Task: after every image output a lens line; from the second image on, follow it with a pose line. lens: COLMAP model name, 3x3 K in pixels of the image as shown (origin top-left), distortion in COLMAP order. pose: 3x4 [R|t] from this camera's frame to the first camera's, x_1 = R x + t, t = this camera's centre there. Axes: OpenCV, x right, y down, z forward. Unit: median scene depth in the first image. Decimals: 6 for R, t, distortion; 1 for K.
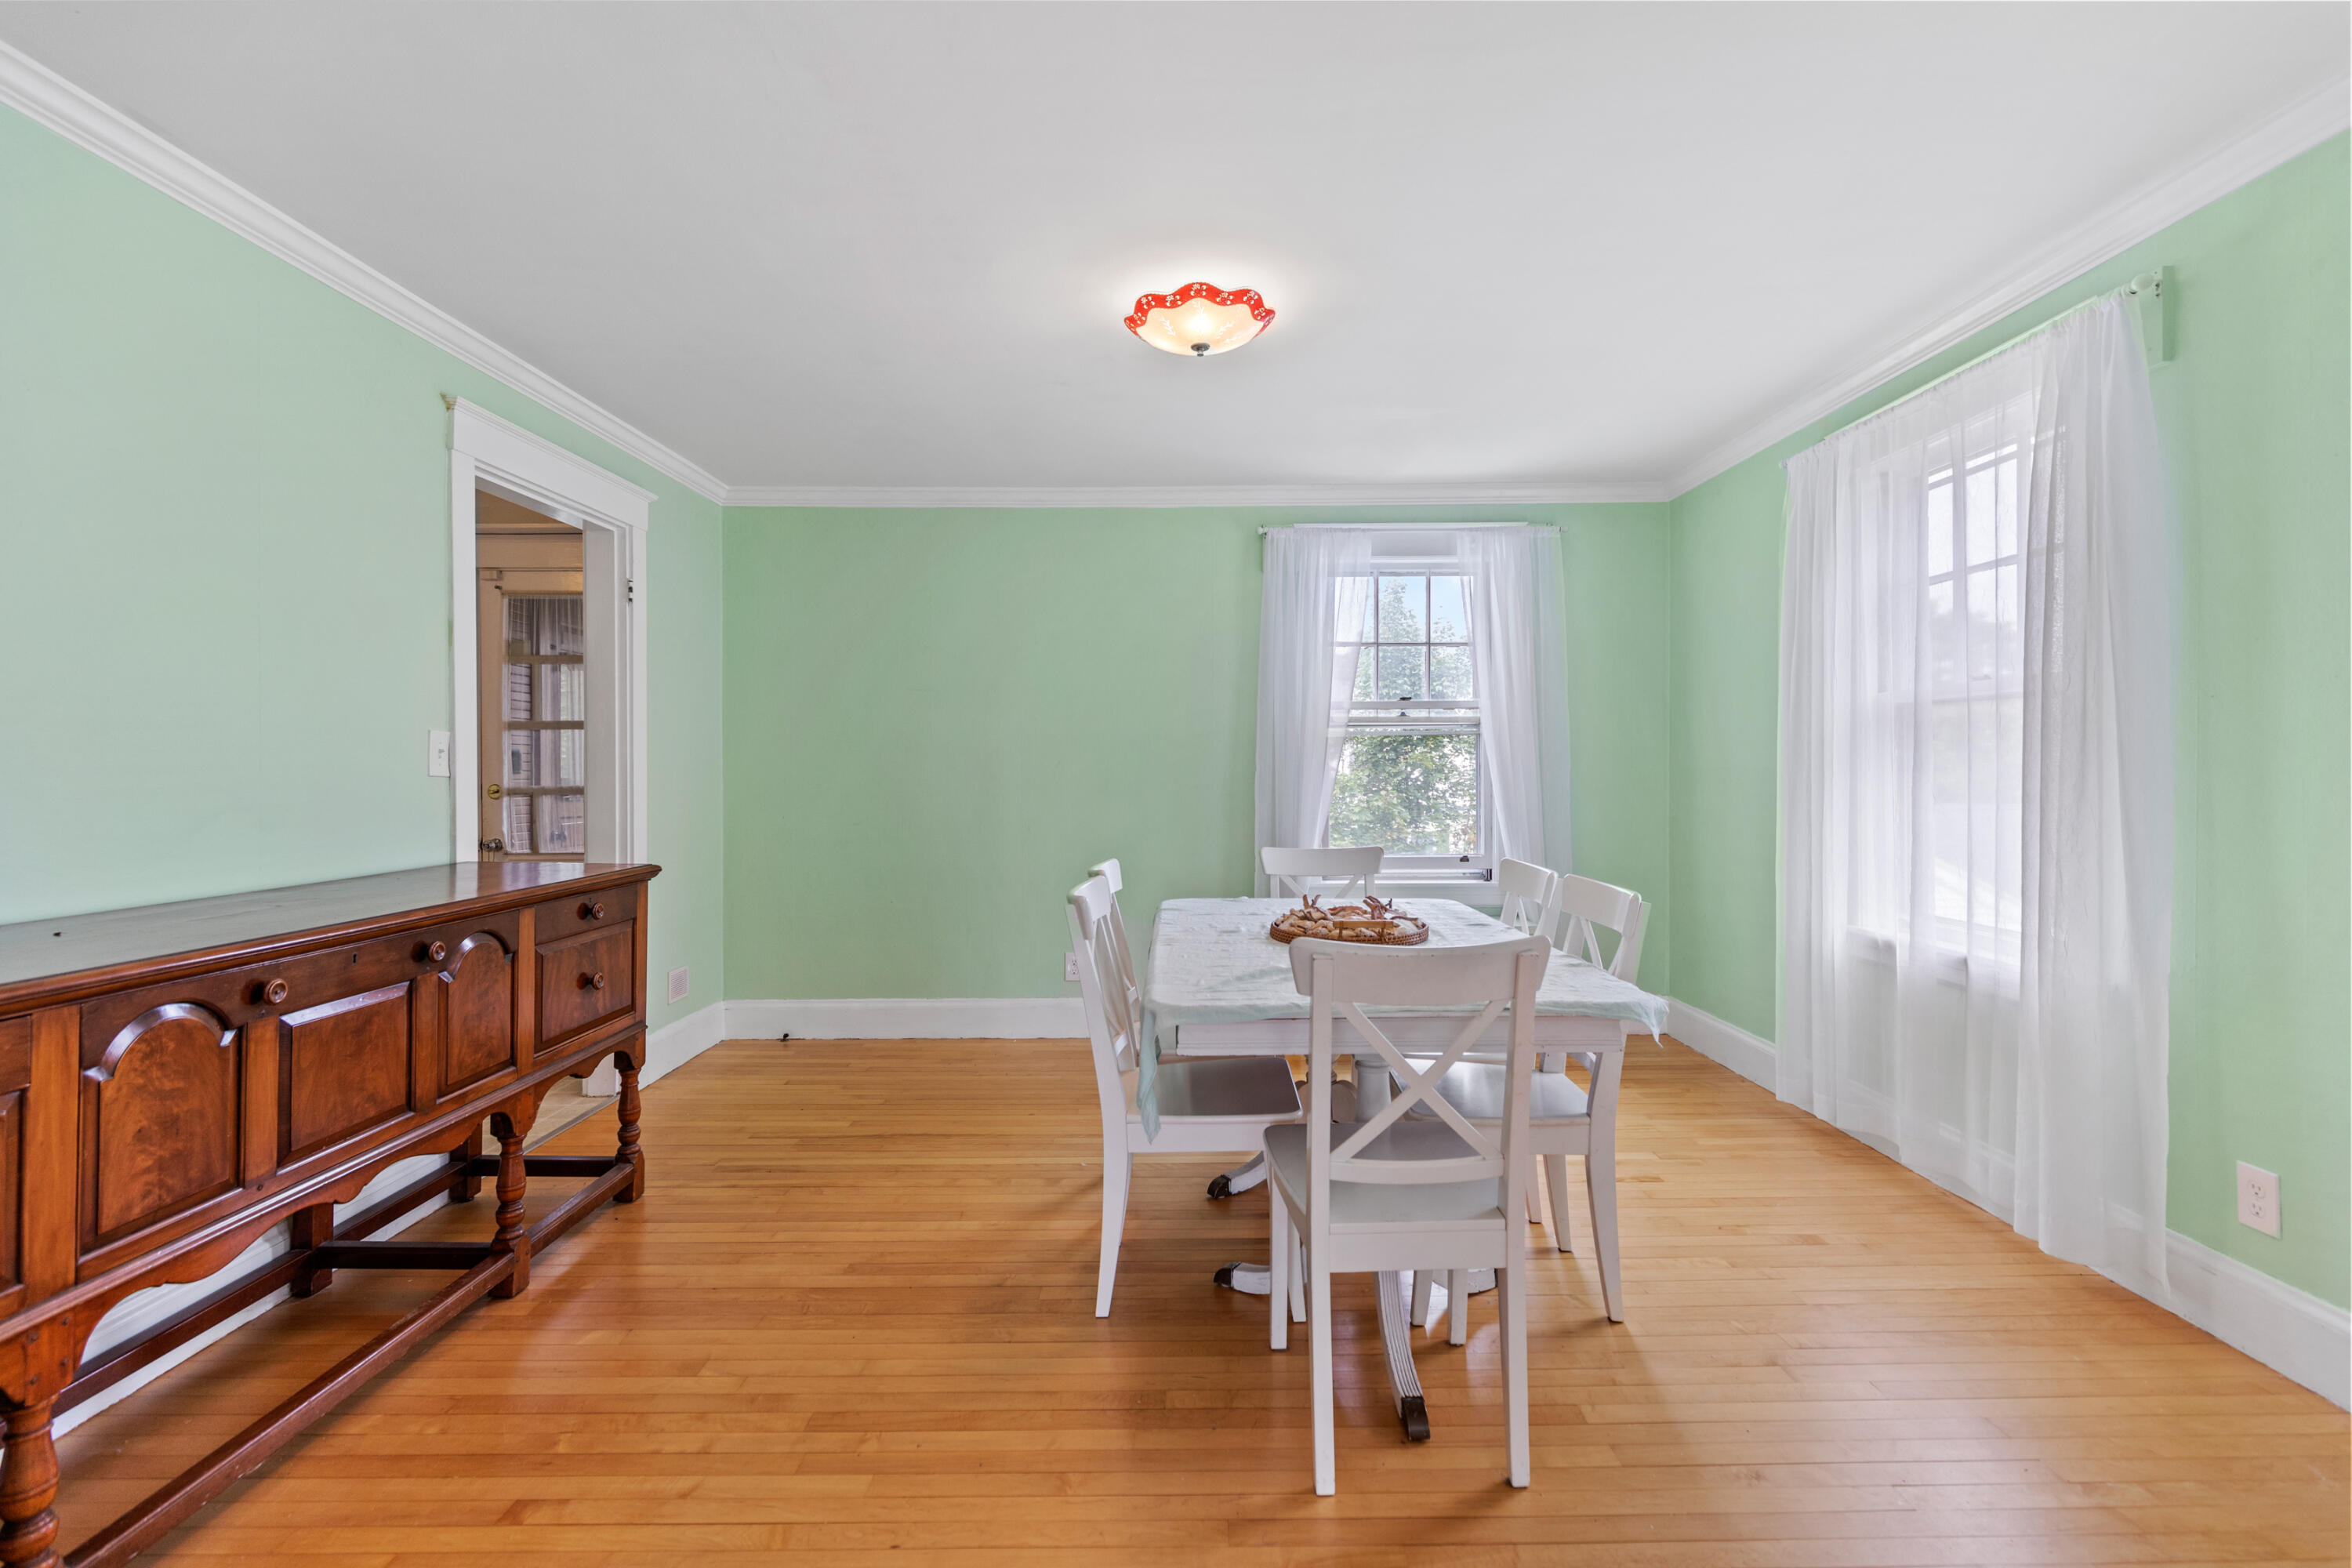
lens RADIAL K [[1057.7, 0, 1188.5], [0, 1057.7, 774.9], [0, 0, 1]] dist [0.010737, -0.000358]
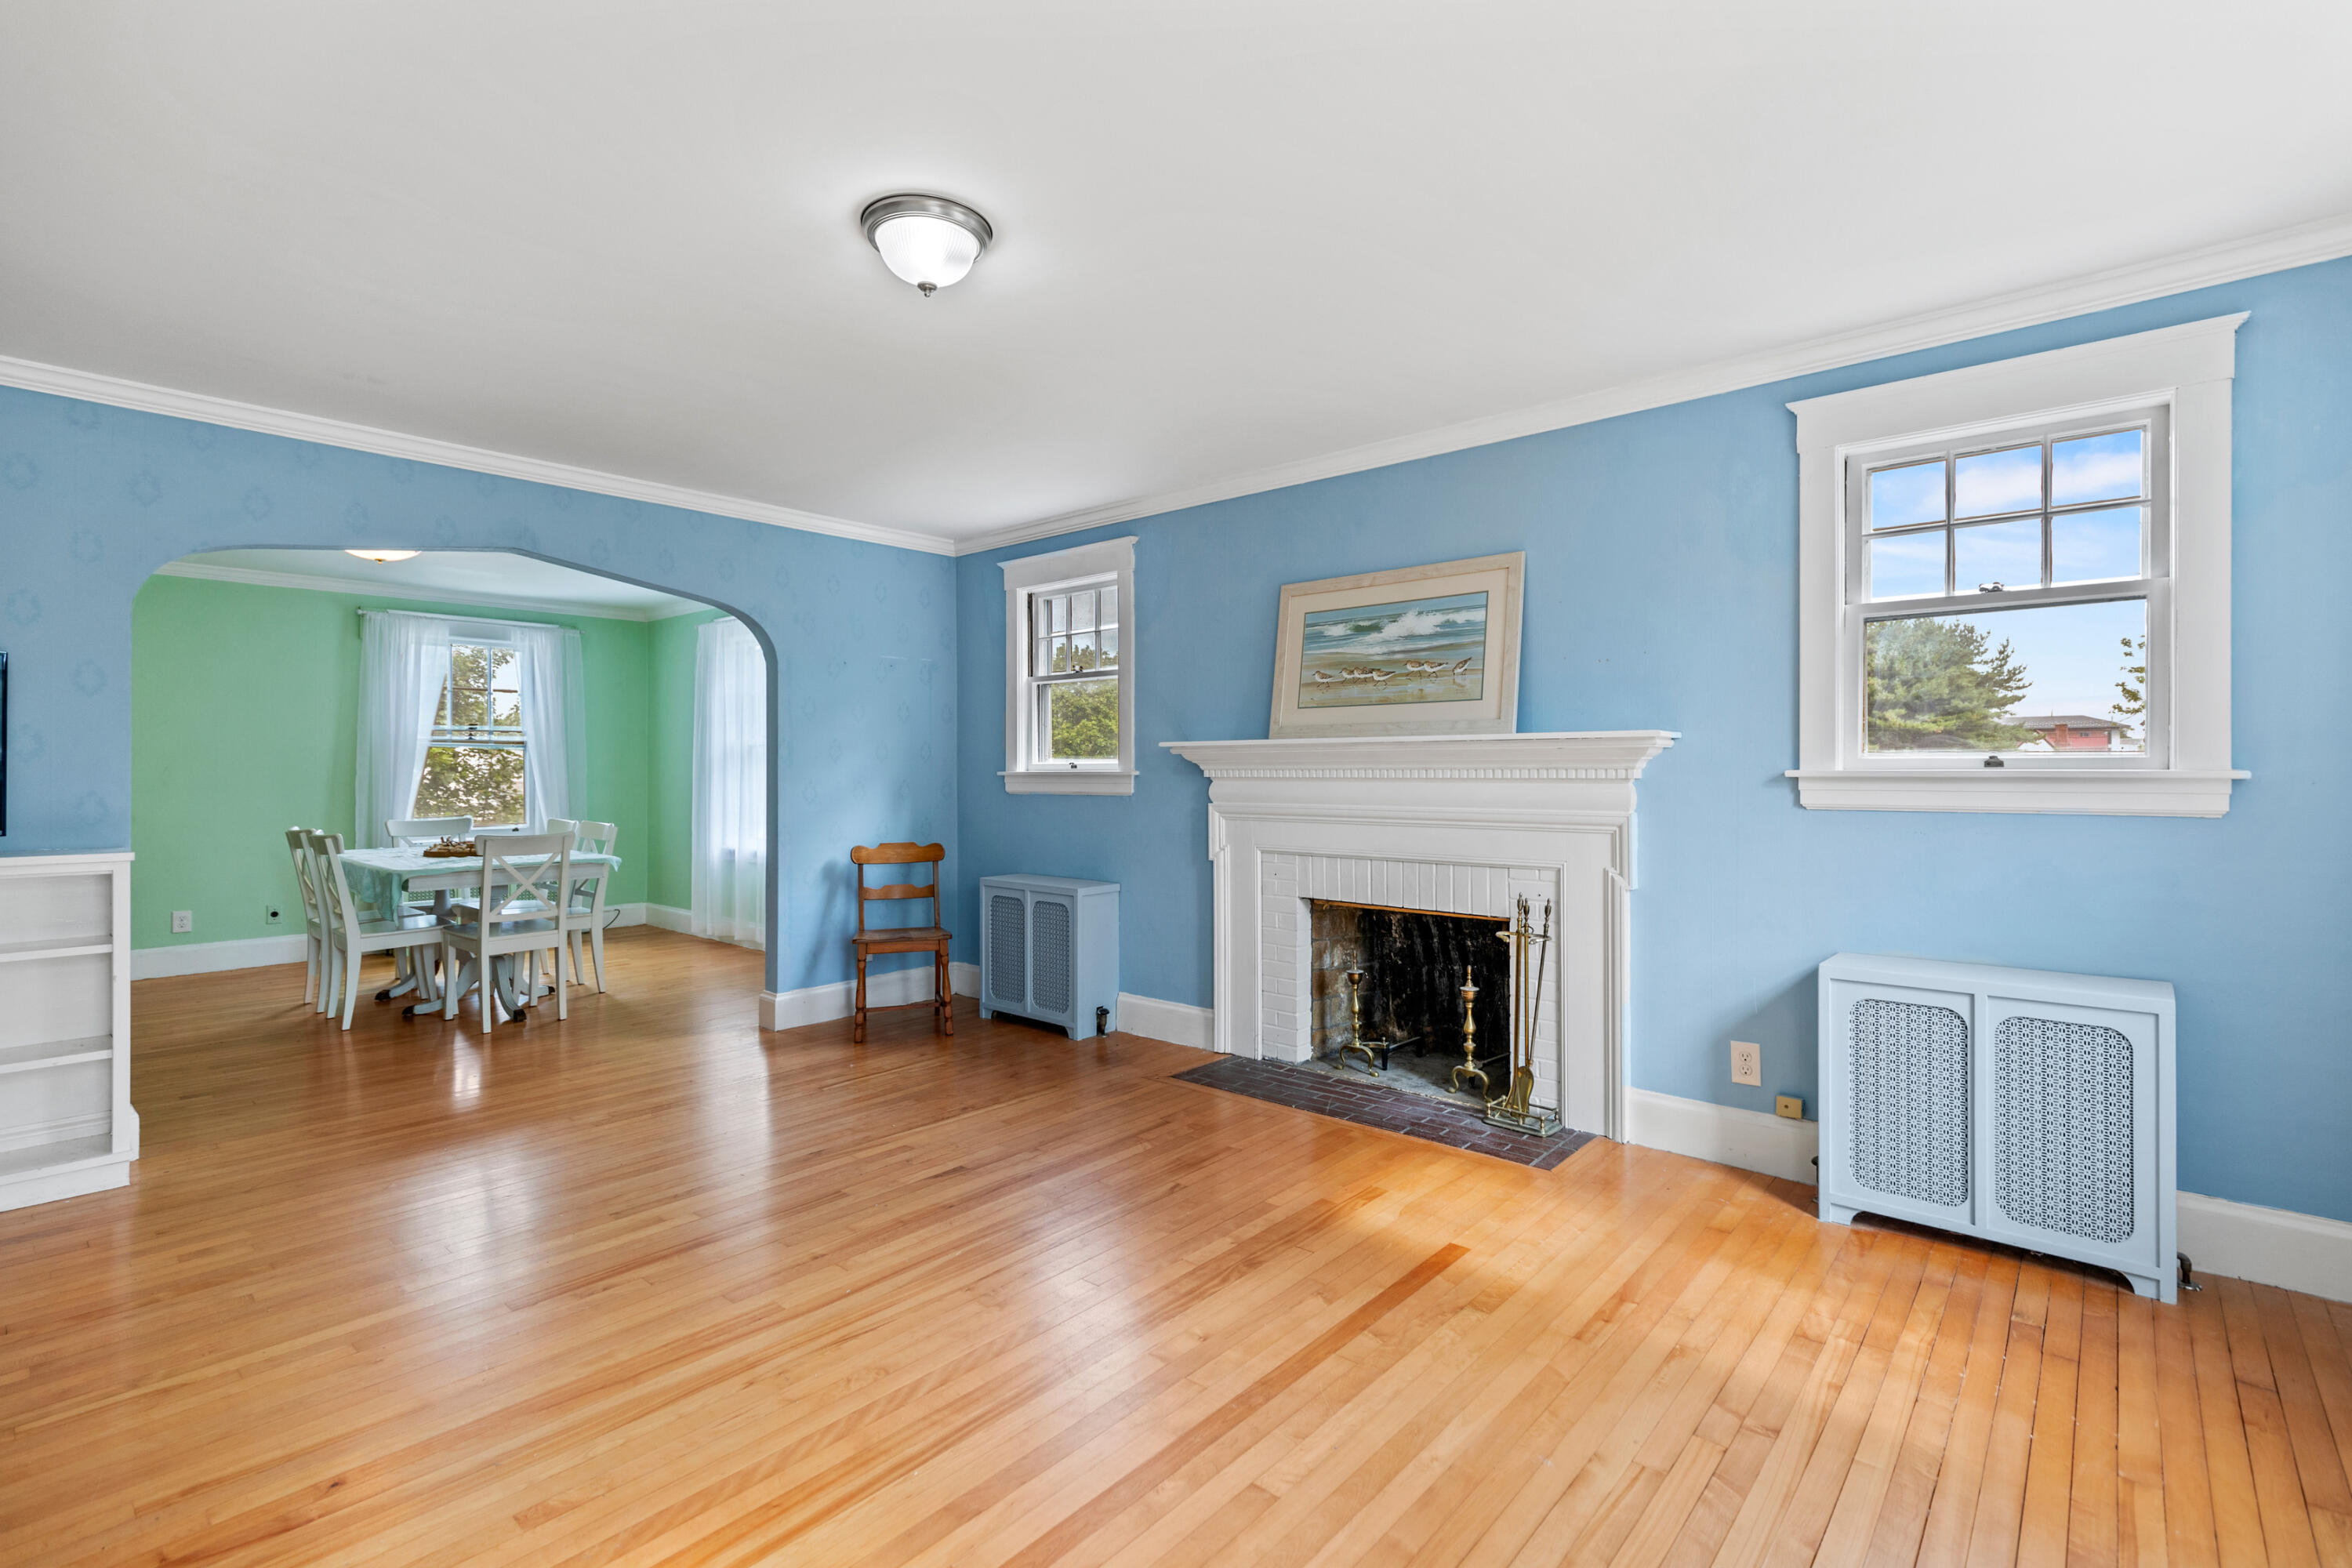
lens RADIAL K [[1057.7, 0, 1175.3], [0, 1057.7, 763.8], [0, 0, 1]] dist [0.010737, -0.000358]
pose [[0.660098, 0.007375, 0.751143, -0.312891], [-0.001405, 0.999962, -0.008584, -0.008553], [-0.751178, 0.004611, 0.660083, -0.886064]]
